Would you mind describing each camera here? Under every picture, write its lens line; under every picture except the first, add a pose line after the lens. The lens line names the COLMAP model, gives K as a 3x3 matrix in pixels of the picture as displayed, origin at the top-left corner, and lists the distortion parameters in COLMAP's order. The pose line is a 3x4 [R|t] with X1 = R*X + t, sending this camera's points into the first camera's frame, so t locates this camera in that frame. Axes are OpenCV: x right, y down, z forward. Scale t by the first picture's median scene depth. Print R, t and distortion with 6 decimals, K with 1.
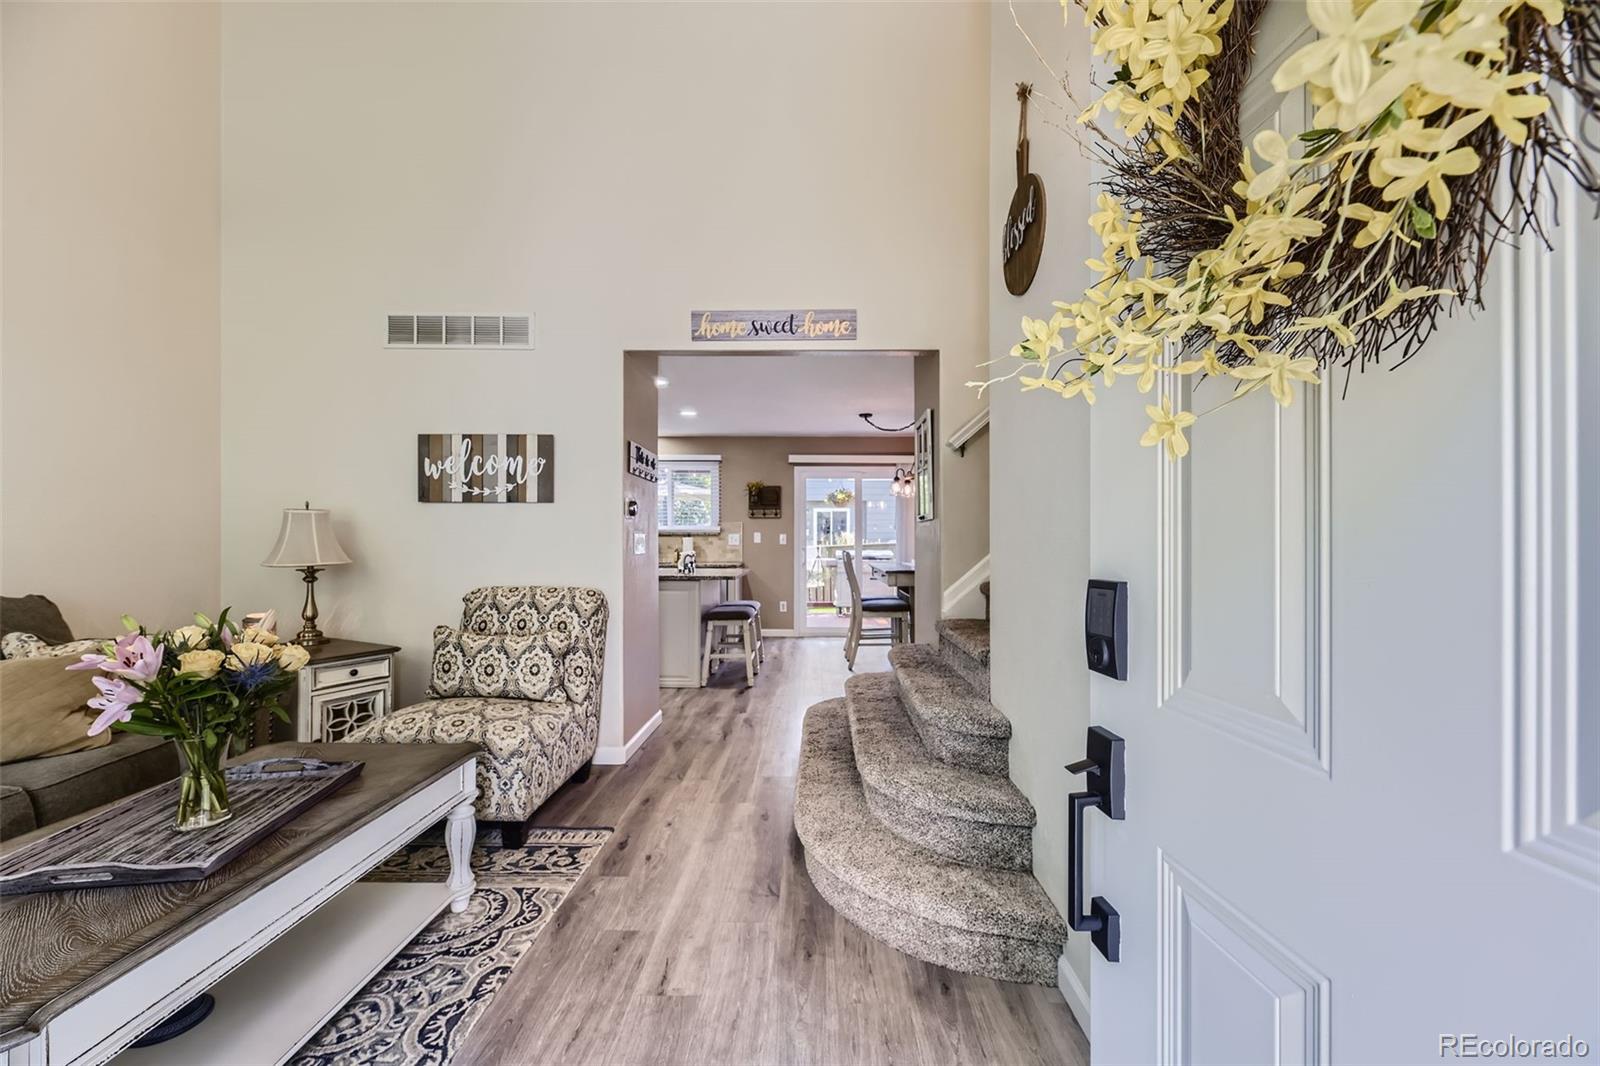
lens RADIAL K [[645.2, 0, 807.4], [0, 645.2, 537.5], [0, 0, 1]] dist [0.004254, 0.000320]
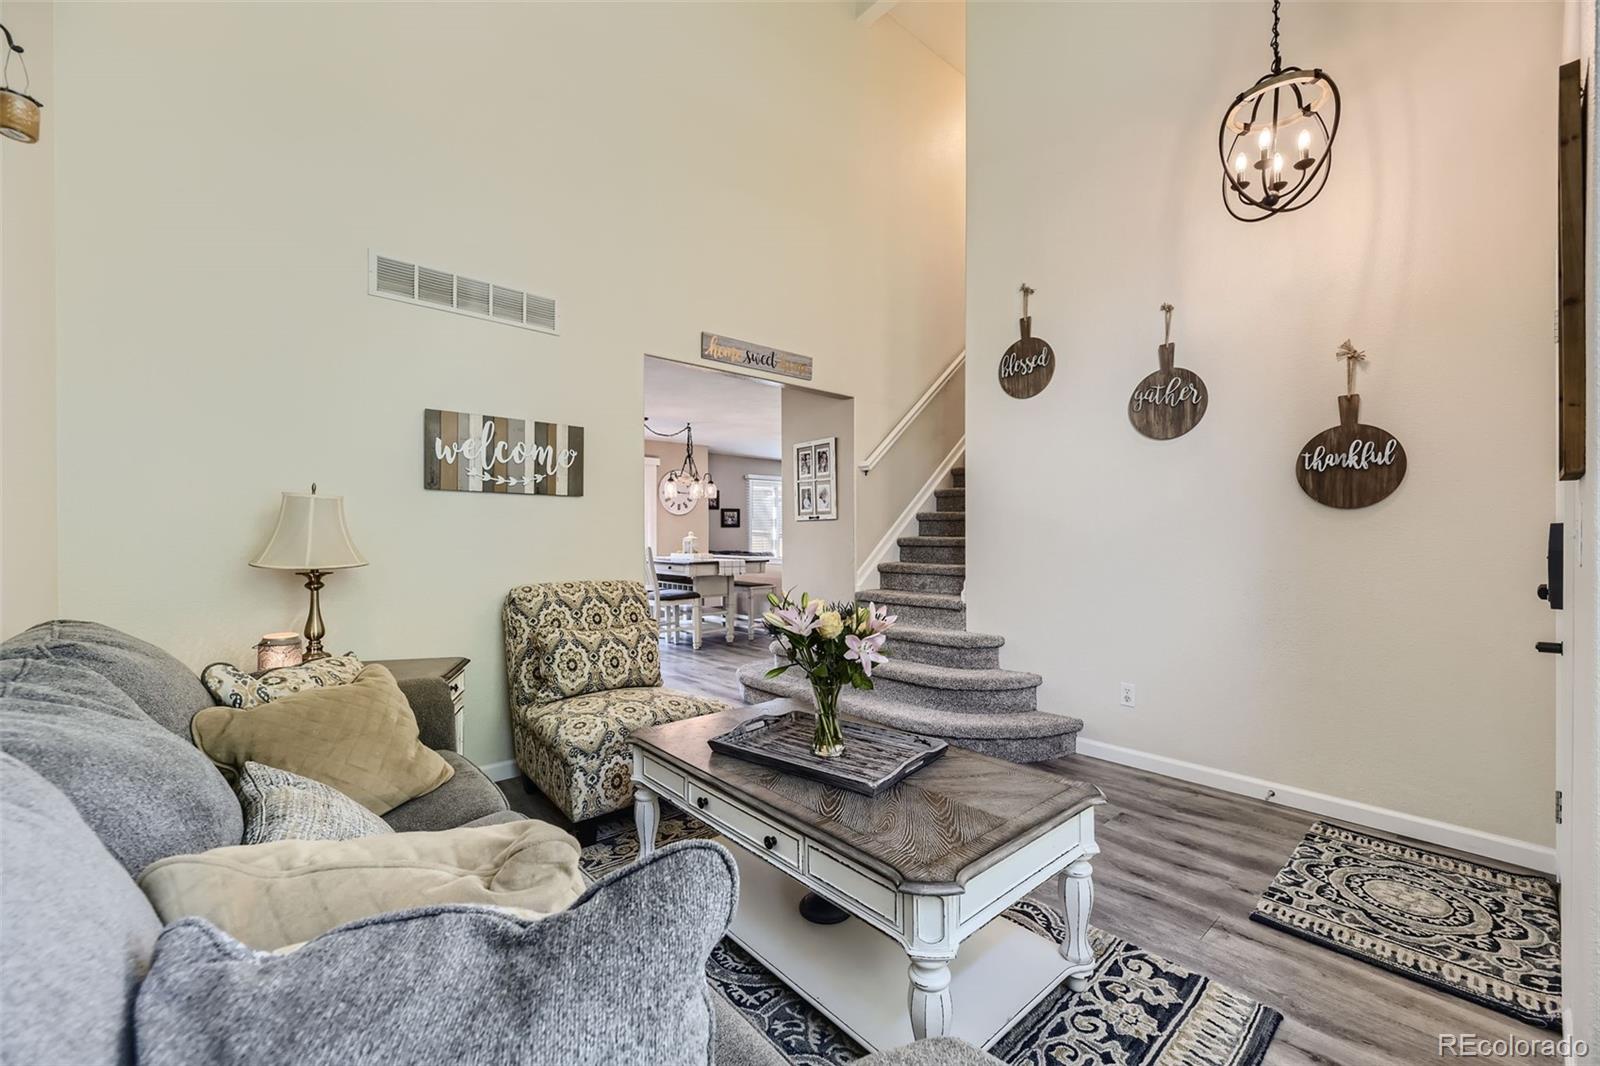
lens RADIAL K [[644.1, 0, 818.1], [0, 644.1, 538.6], [0, 0, 1]] dist [0.000756, 0.000069]
pose [[0.727709, -0.005278, 0.685865, -0.928229], [0.001177, 0.999979, 0.006446, 0.005254], [-0.685884, -0.003883, 0.727700, 0.045688]]
